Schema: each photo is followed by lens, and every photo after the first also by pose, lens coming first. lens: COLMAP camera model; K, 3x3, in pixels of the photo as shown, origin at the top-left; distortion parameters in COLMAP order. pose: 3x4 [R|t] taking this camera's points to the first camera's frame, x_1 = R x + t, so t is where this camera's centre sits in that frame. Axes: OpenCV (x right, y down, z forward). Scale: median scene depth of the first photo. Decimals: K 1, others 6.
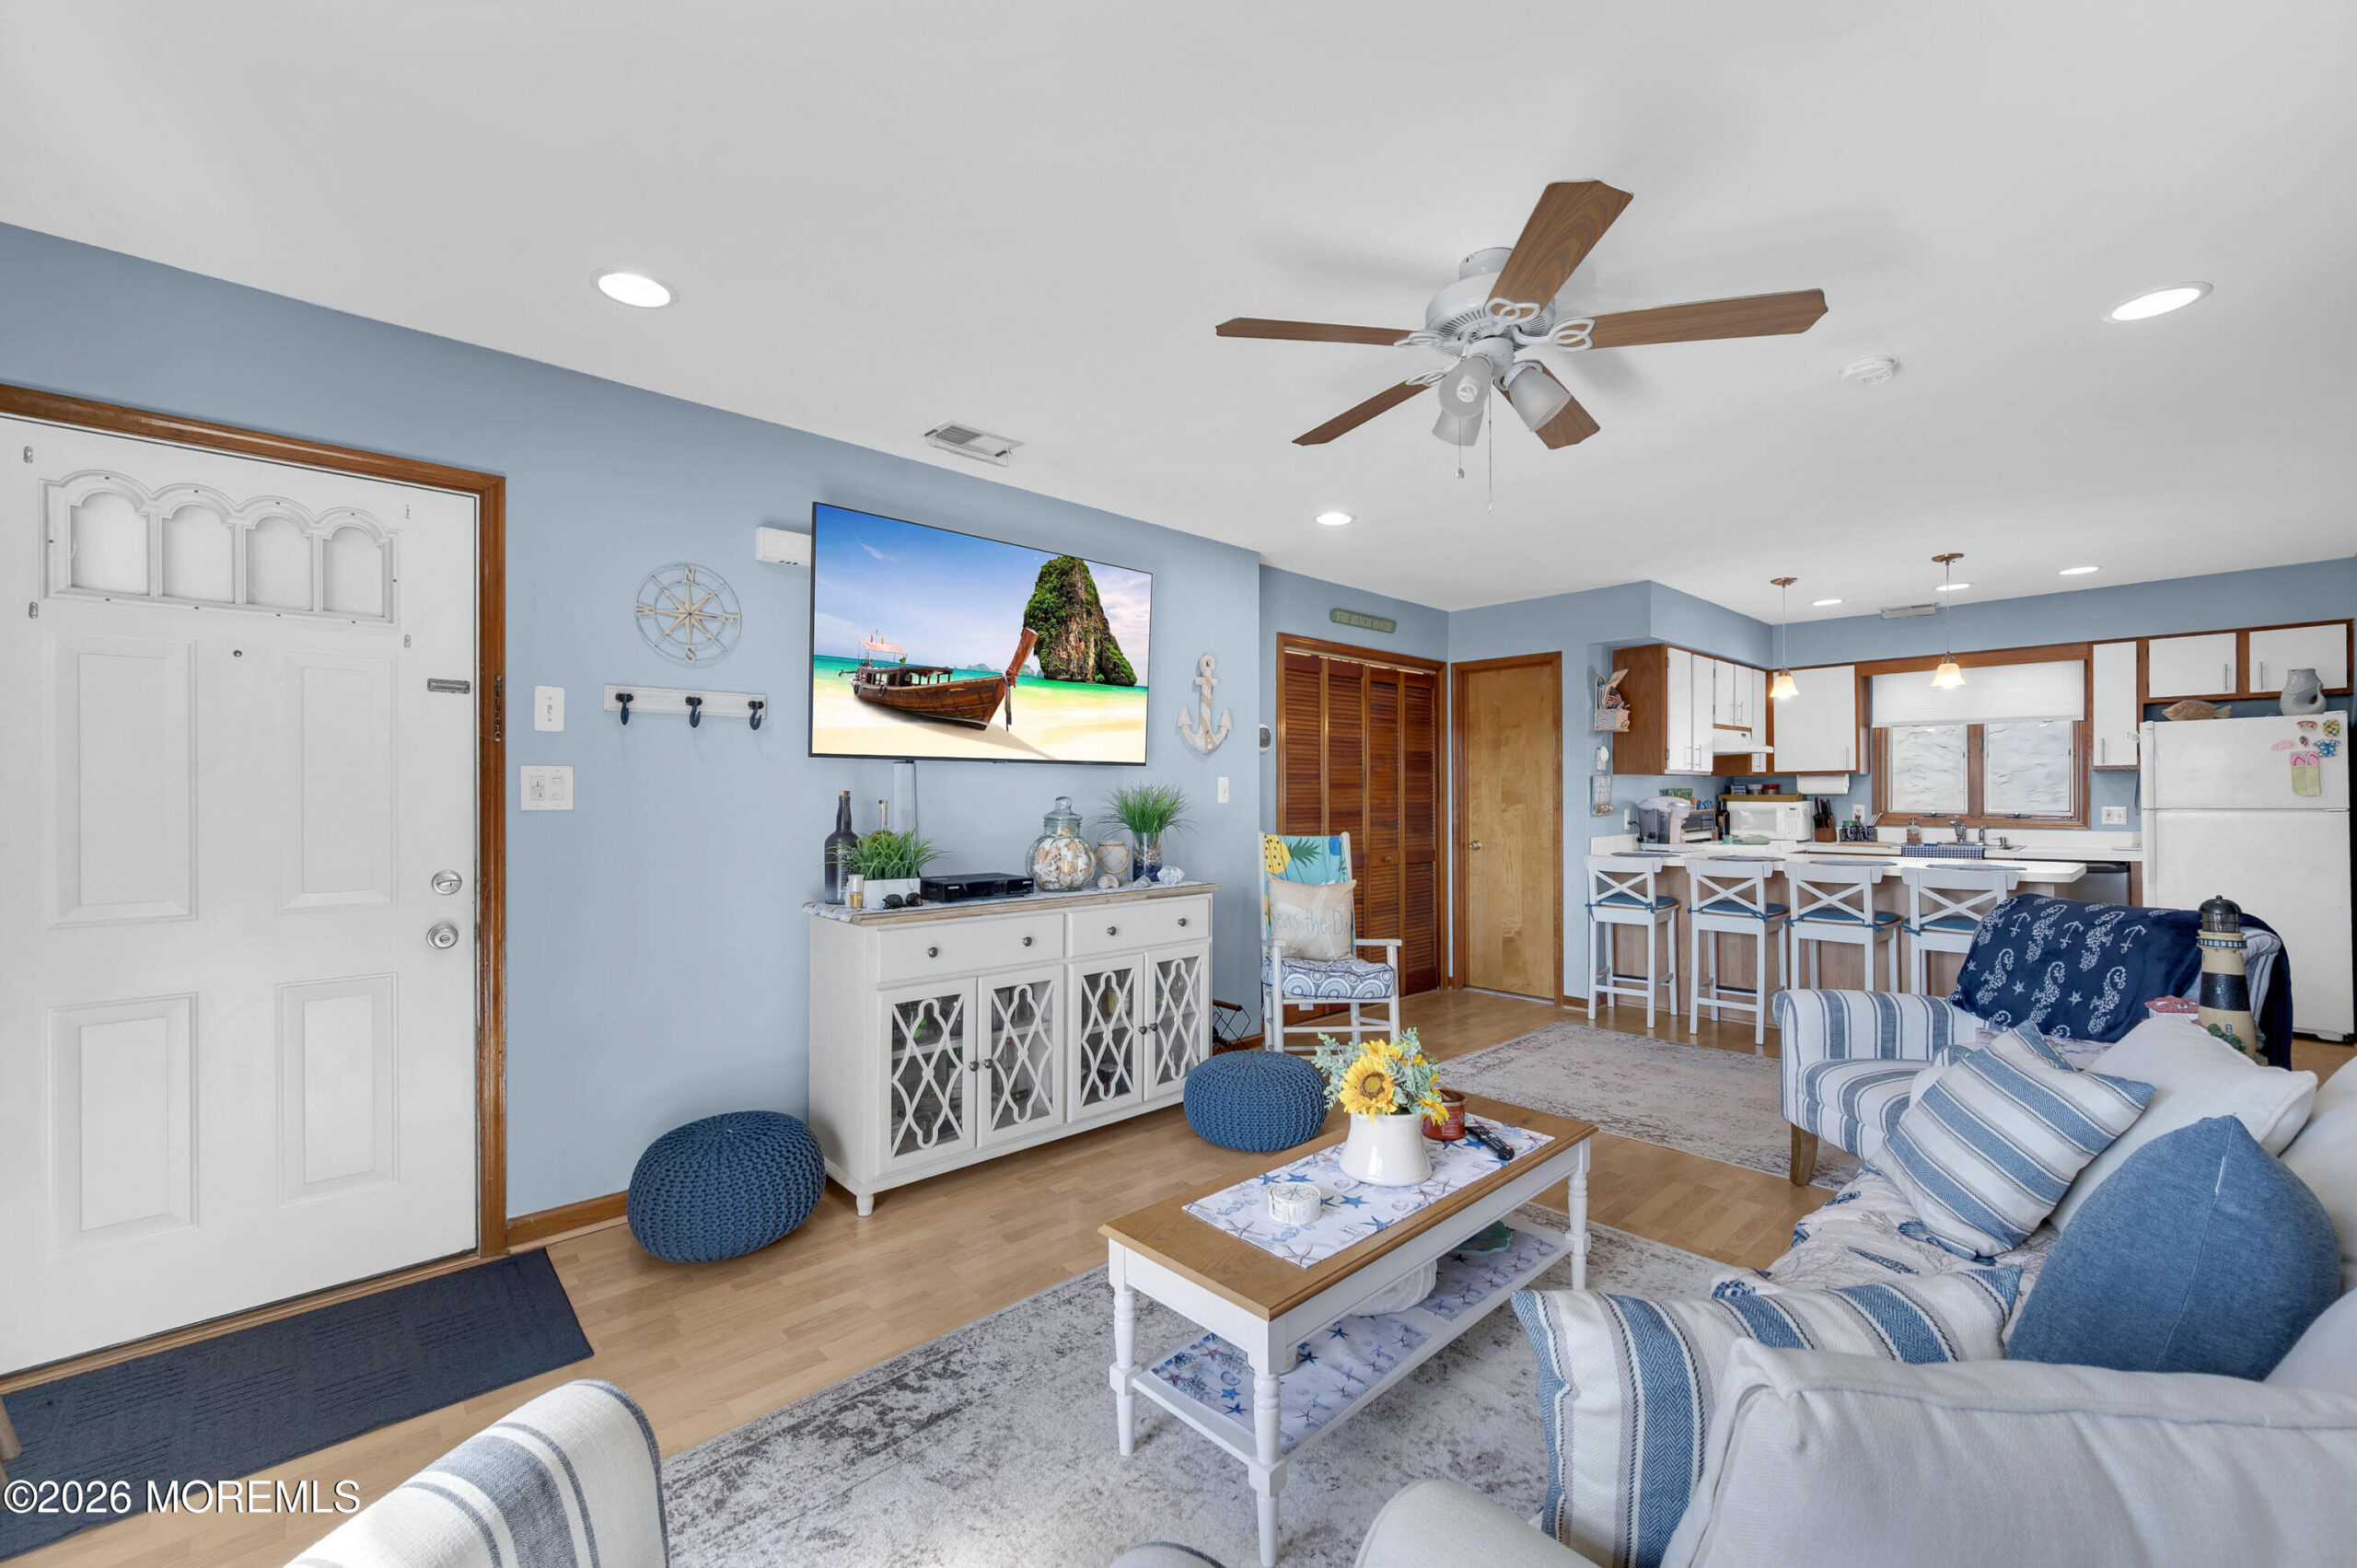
lens RADIAL K [[932.3, 0, 1195.4], [0, 932.3, 791.7], [0, 0, 1]] dist [0.000421, -0.000233]
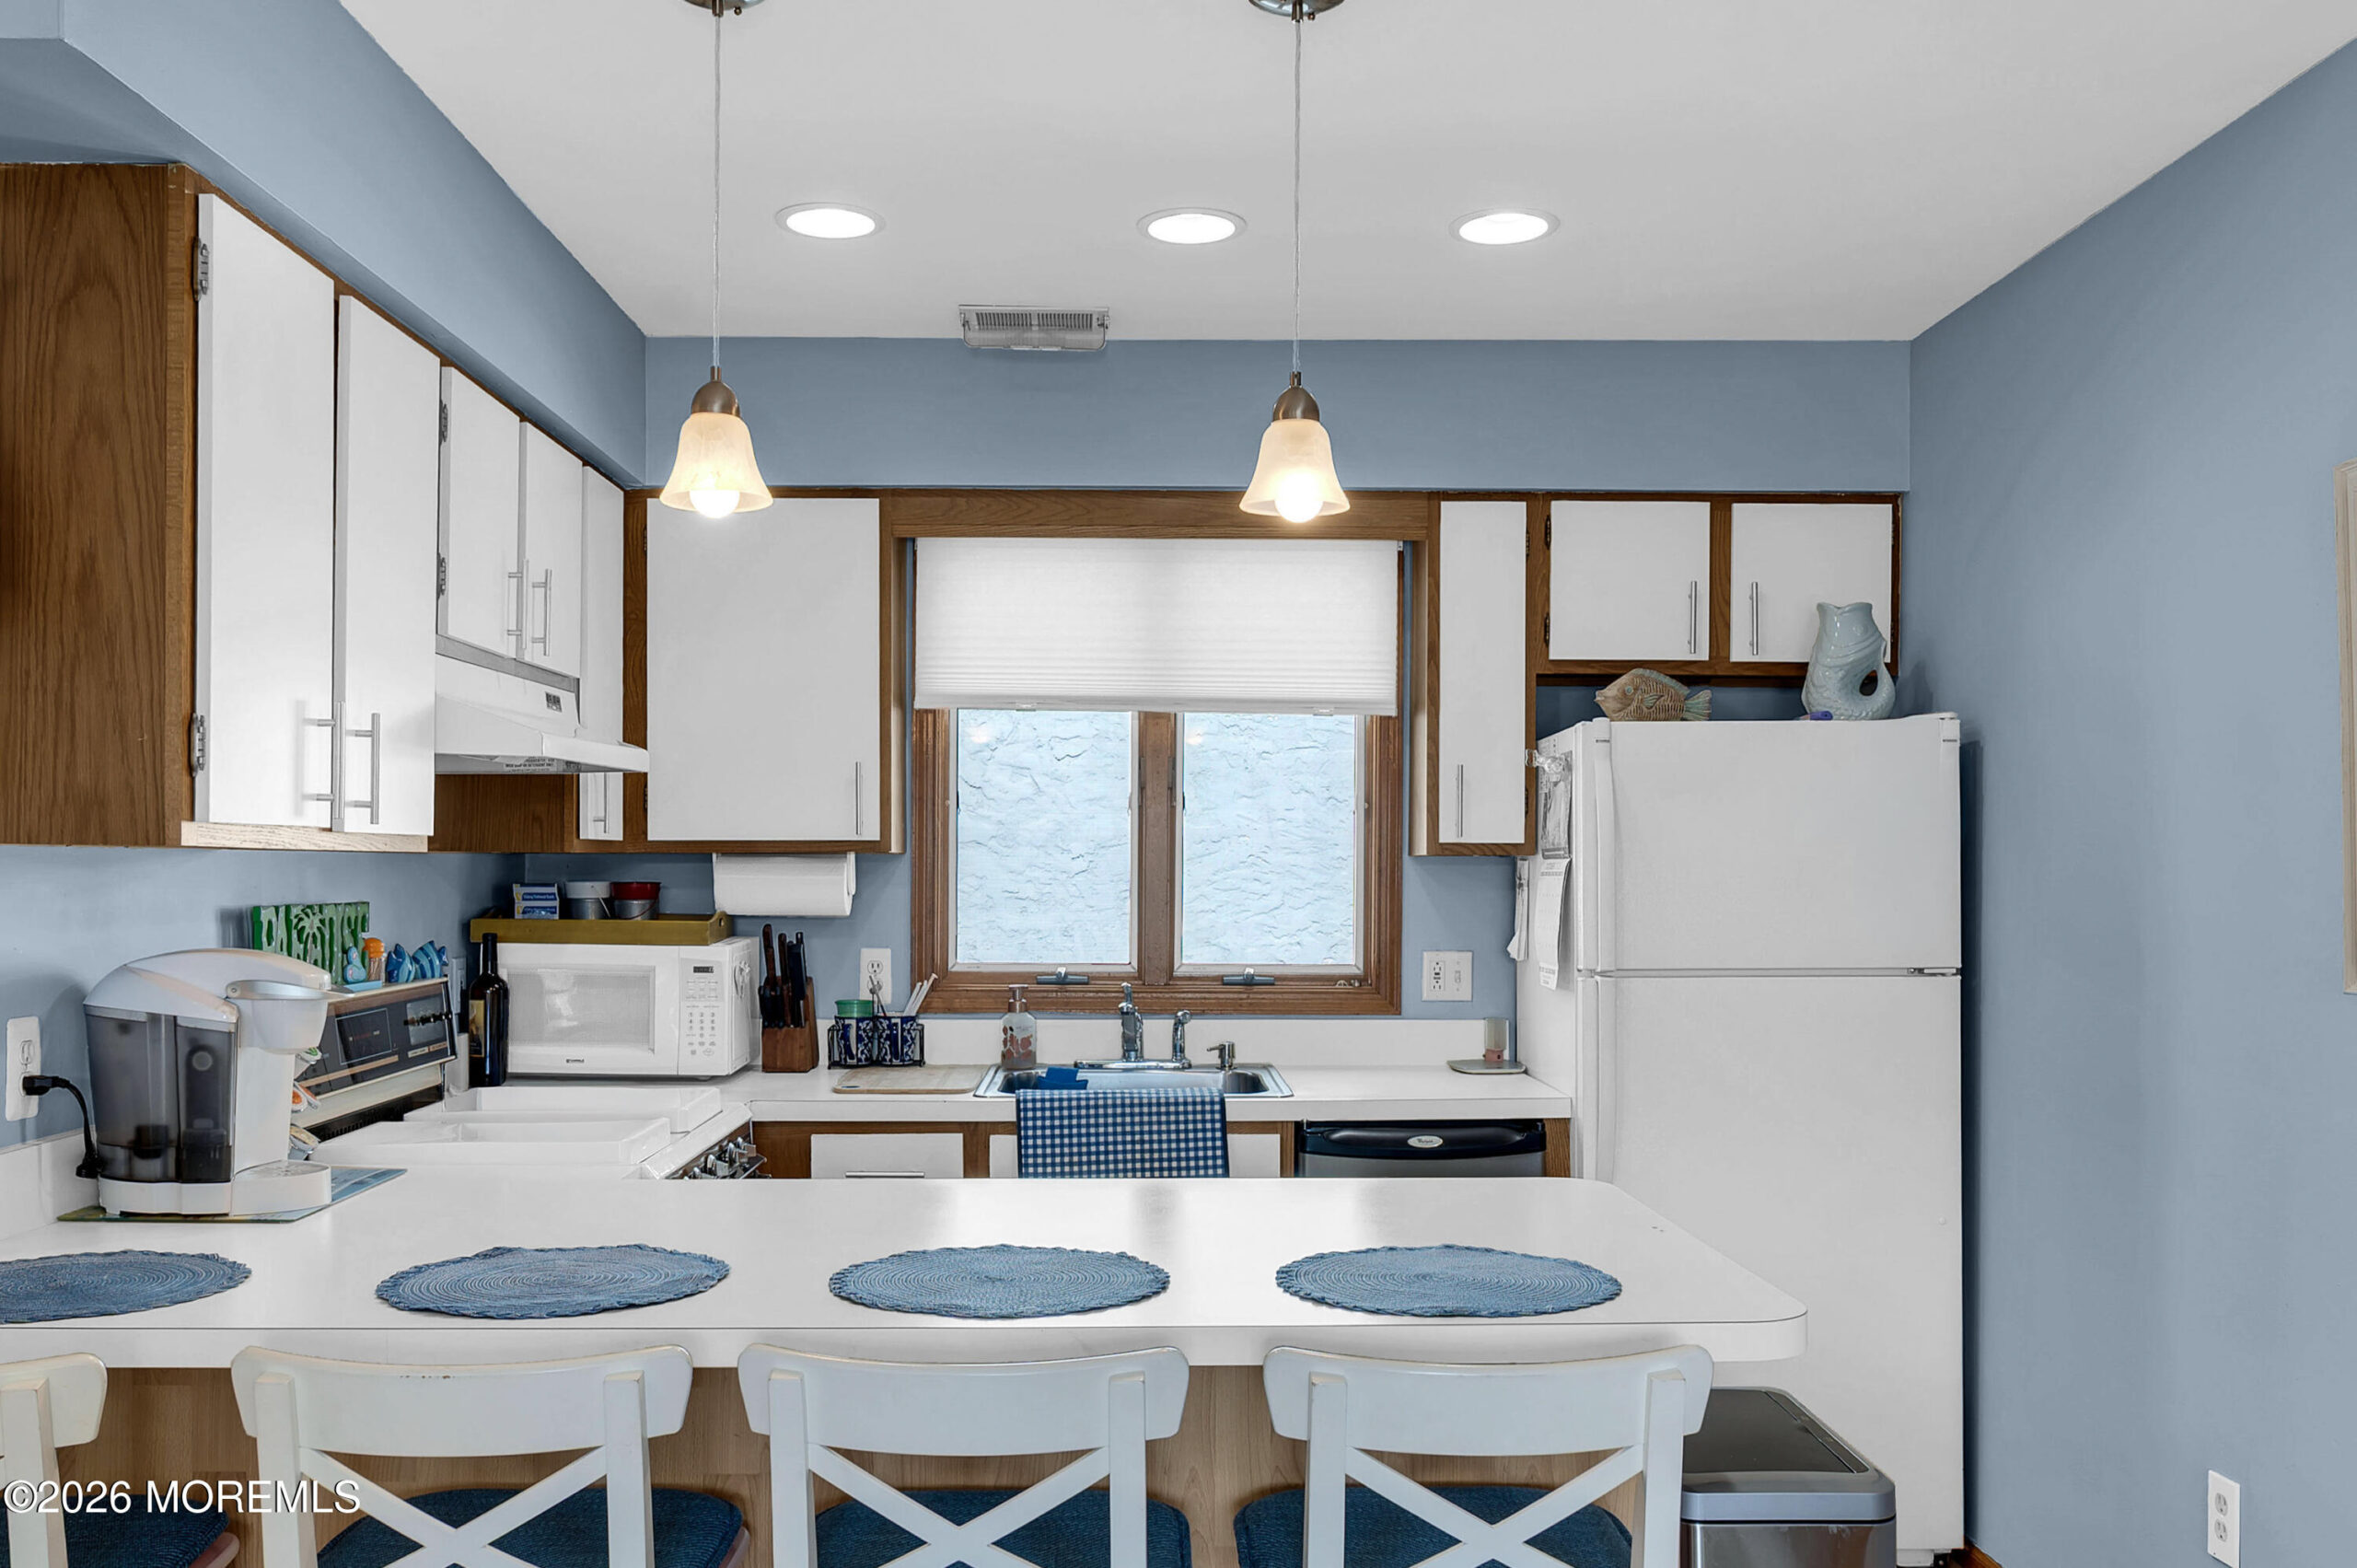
lens RADIAL K [[1965.0, 0, 1133.5], [0, 1965.0, 881.5], [0, 0, 1]] dist [-0.003297, 0.006549]
pose [[0.683634, 0.002460, 0.729821, 0.422299], [-0.008309, 0.999956, 0.004413, -0.018707], [-0.729778, -0.009081, 0.683624, 0.715650]]
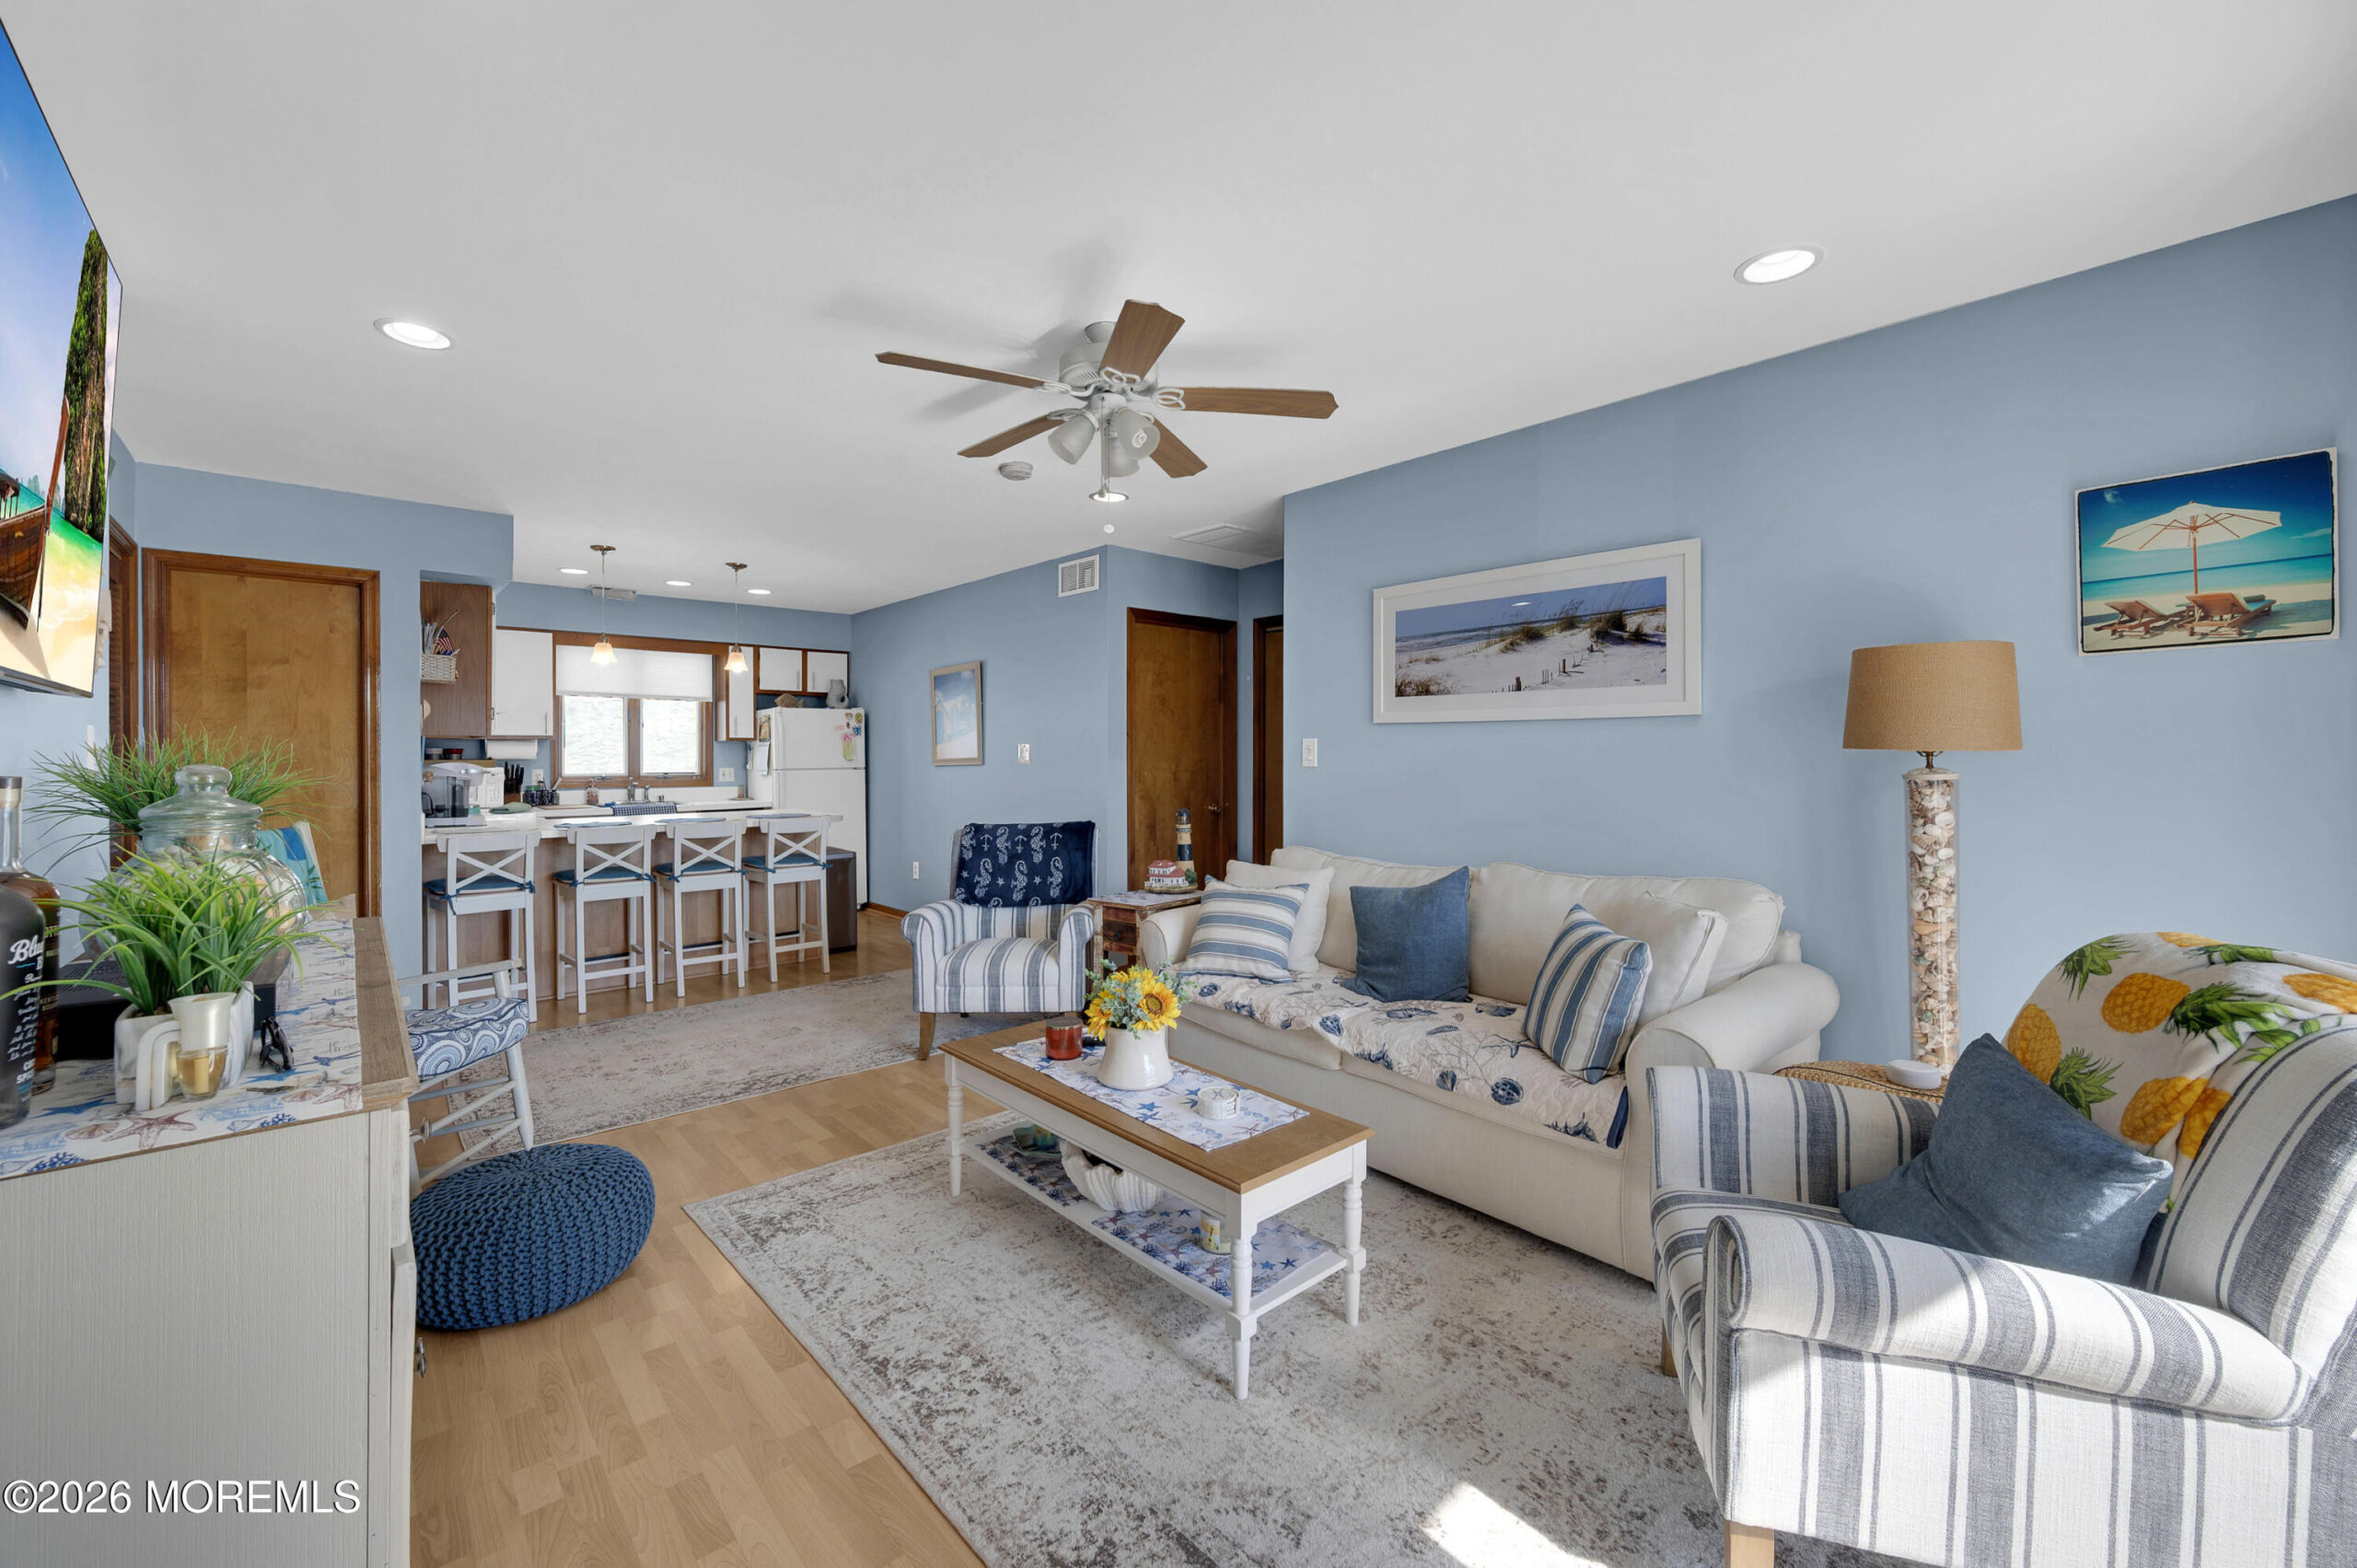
lens RADIAL K [[959.5, 0, 1154.5], [0, 959.5, 755.1], [0, 0, 1]] dist [0.006241, 0.000085]
pose [[0.051474, 0.002877, 0.998670, -0.451754], [-0.001054, 0.999995, -0.002826, 0.000806], [-0.998674, -0.000907, 0.051477, 0.411303]]
